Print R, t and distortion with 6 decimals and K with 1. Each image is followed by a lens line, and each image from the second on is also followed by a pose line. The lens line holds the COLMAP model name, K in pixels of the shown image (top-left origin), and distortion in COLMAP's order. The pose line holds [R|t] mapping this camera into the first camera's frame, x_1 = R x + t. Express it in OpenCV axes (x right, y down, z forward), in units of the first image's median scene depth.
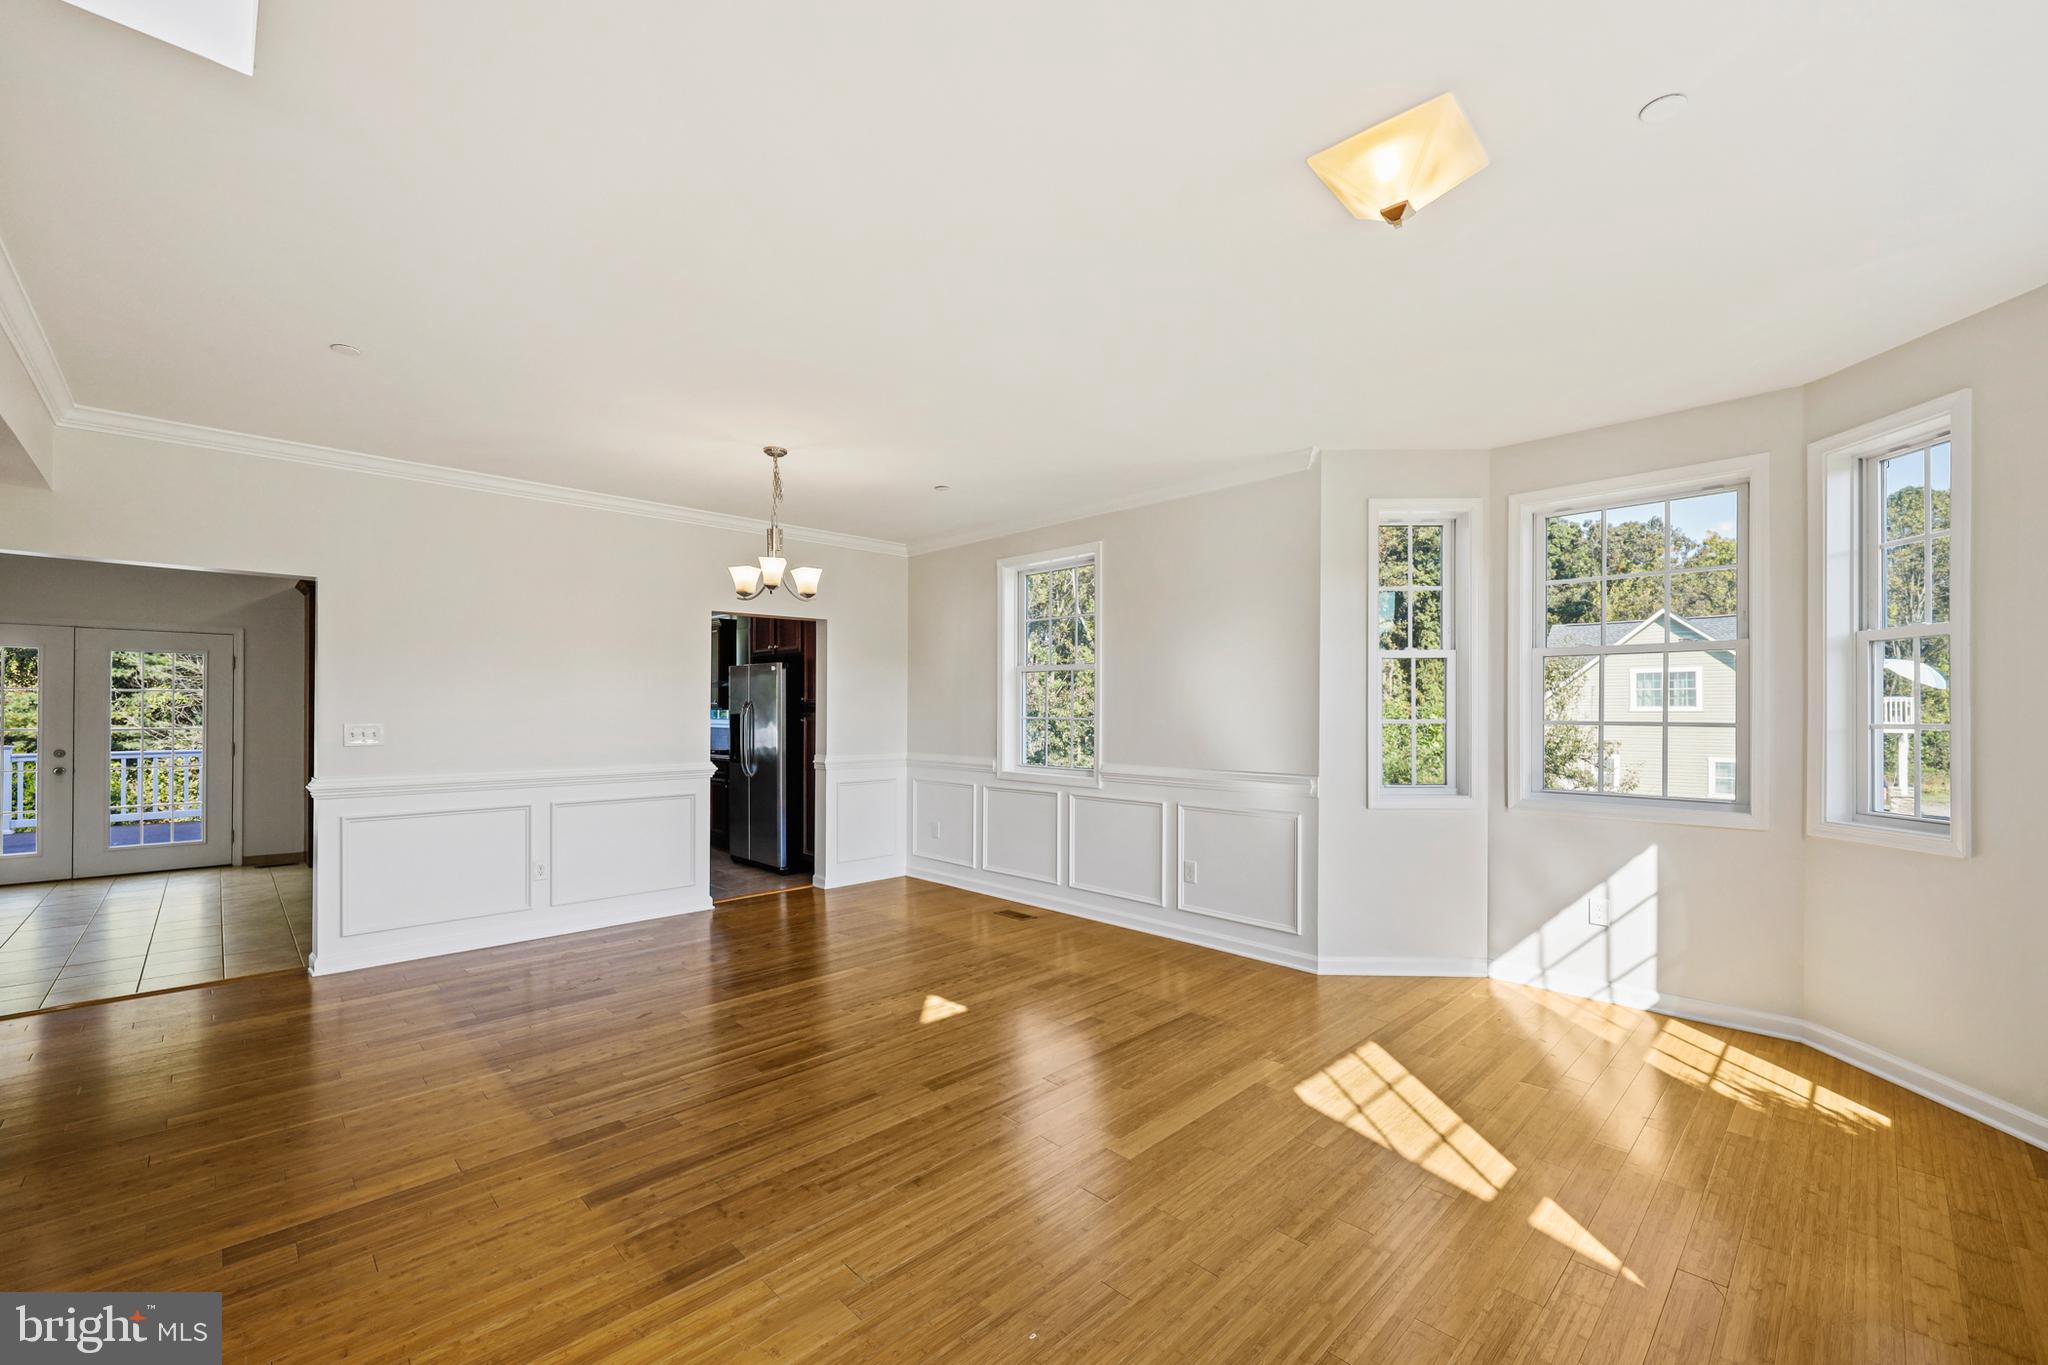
lens RADIAL K [[825.3, 0, 1005.9], [0, 825.3, 702.3], [0, 0, 1]] dist [0.001066, 0.002133]
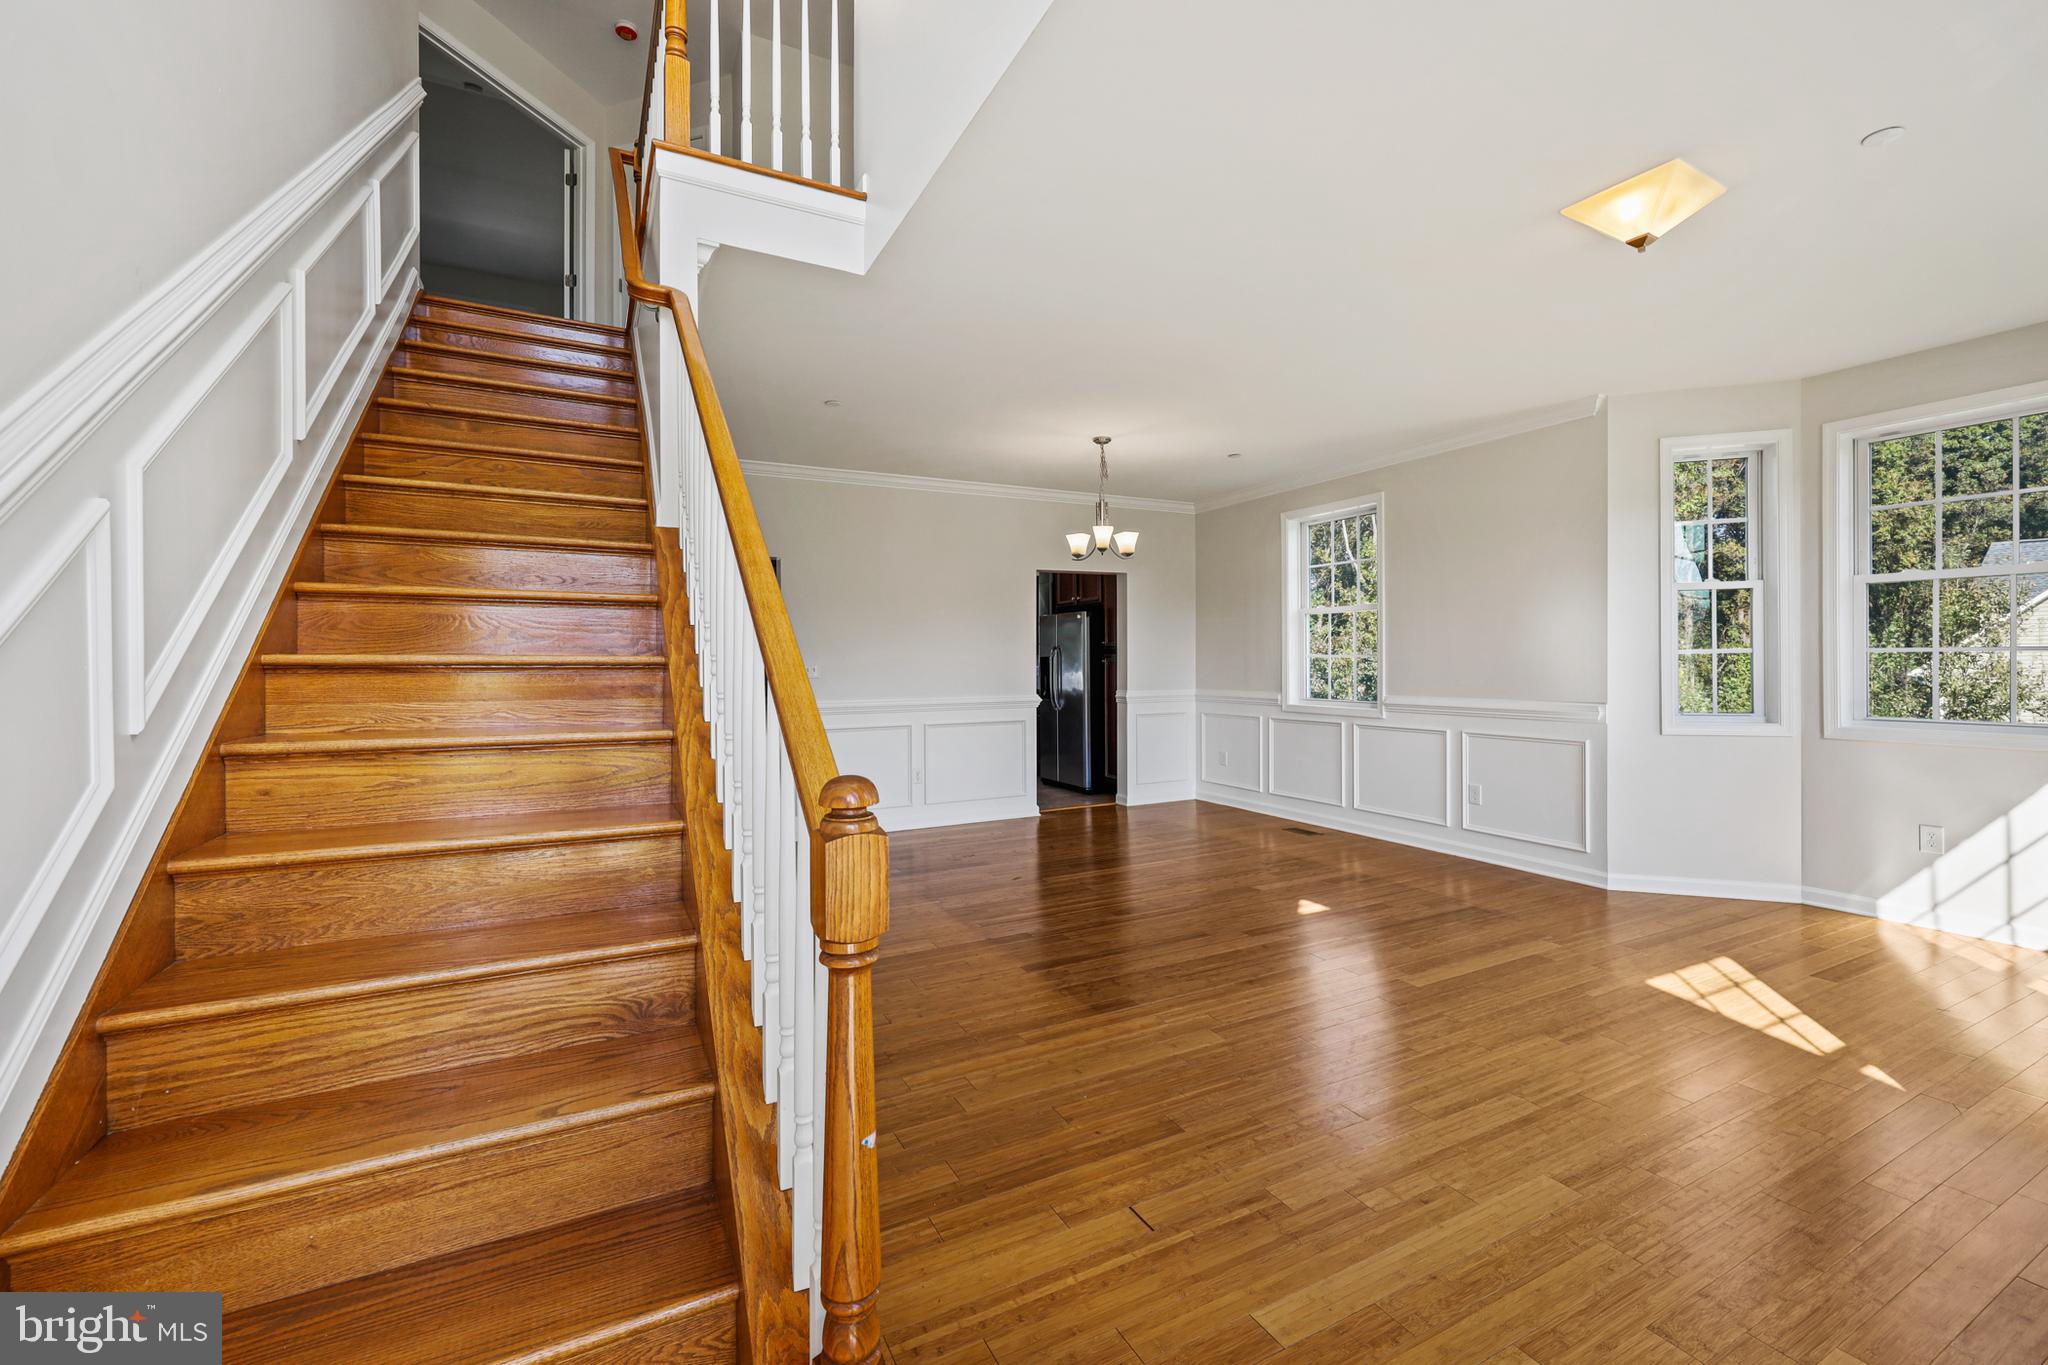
lens RADIAL K [[825.3, 0, 1034.0], [0, 825.3, 662.5], [0, 0, 1]] dist [0.001066, 0.002133]
pose [[0.961845, -0.009143, -0.273443, -0.040638], [0.012428, 0.999870, 0.010282, 0.017224], [0.273313, -0.013288, 0.961833, -0.229153]]
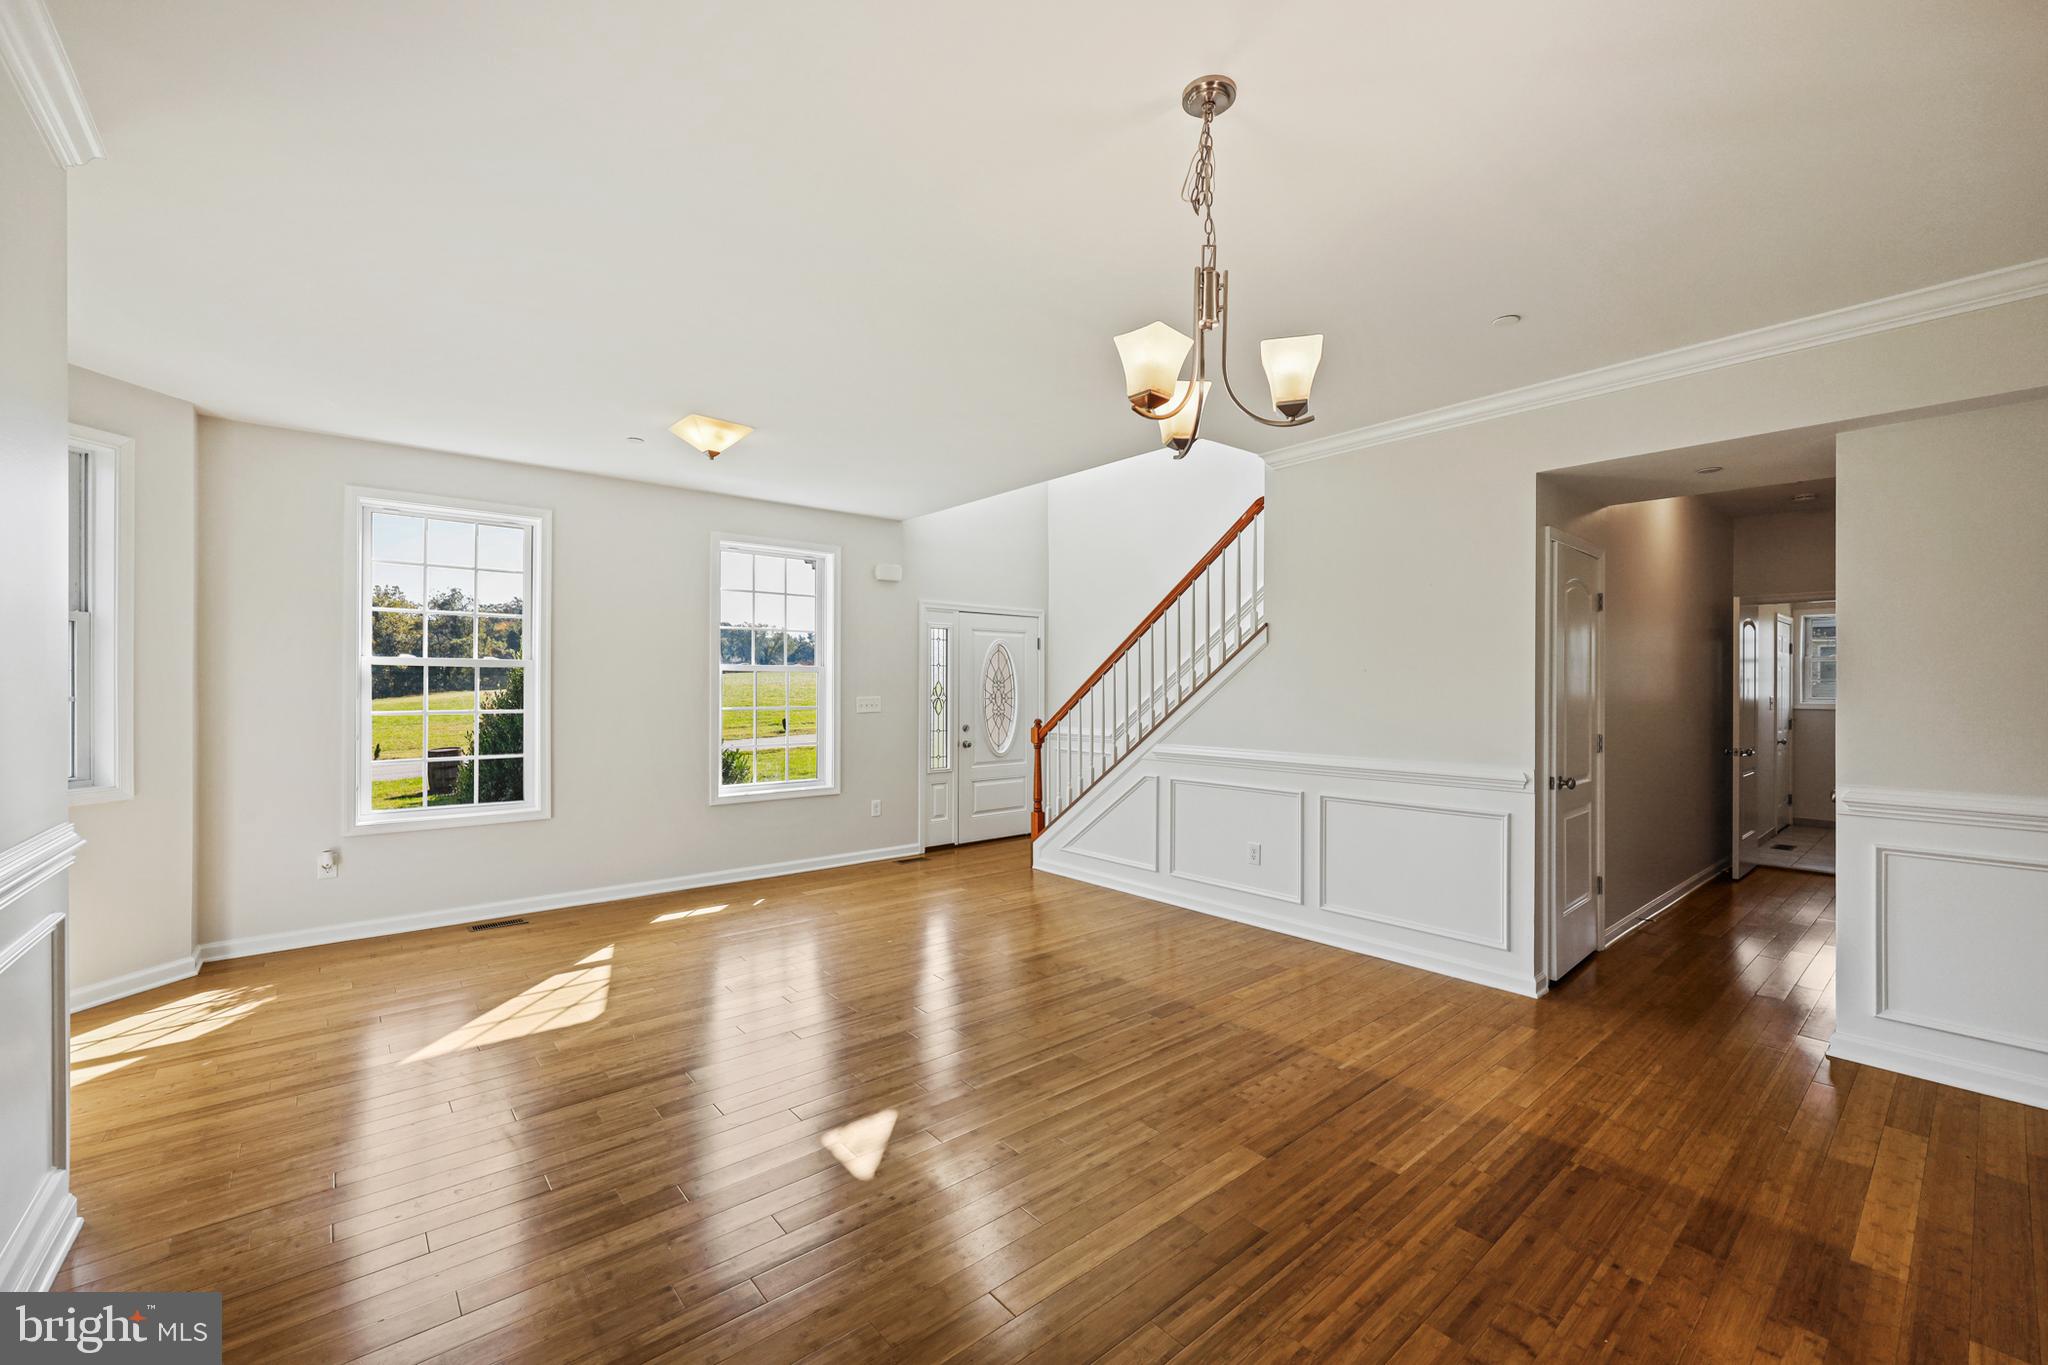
lens RADIAL K [[825.3, 0, 1004.3], [0, 825.3, 685.3], [0, 0, 1]] dist [0.001066, 0.002133]
pose [[-0.997685, -0.003499, 0.067911, -0.202650], [-0.004658, 0.999846, -0.016919, 0.015043], [-0.067842, -0.017196, -0.997548, 1.453379]]
